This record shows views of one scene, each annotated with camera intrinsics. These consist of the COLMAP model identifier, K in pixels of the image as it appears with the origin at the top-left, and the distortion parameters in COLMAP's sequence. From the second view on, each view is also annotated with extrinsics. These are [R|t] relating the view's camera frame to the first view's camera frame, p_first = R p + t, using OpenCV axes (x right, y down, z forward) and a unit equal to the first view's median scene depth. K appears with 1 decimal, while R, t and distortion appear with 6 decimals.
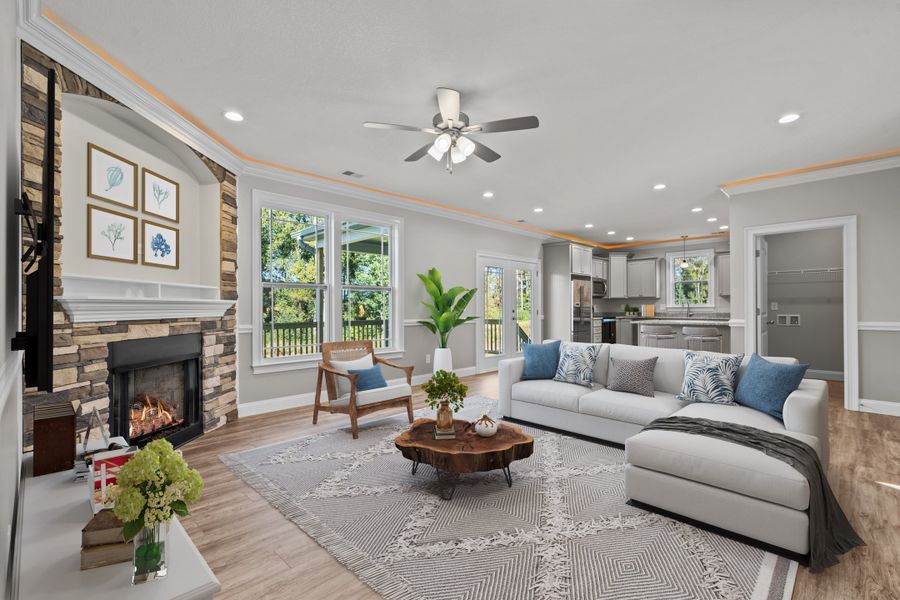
lens RADIAL K [[406.9, 0, 449.8], [0, 406.9, 304.1], [0, 0, 1]] dist [0.001306, 0.000314]
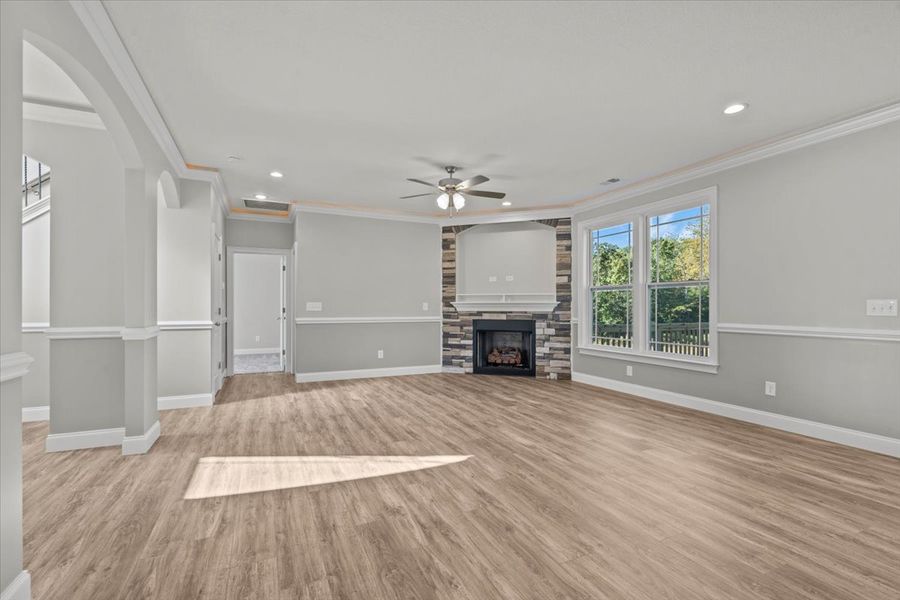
lens RADIAL K [[406.9, 0, 449.8], [0, 406.9, 304.1], [0, 0, 1]] dist [0.001306, 0.000314]
pose [[-0.352173, -0.003637, -0.935928, 1.129528], [0.008454, 0.999939, -0.007067, 0.008777], [0.935897, -0.010401, -0.352121, 1.215460]]
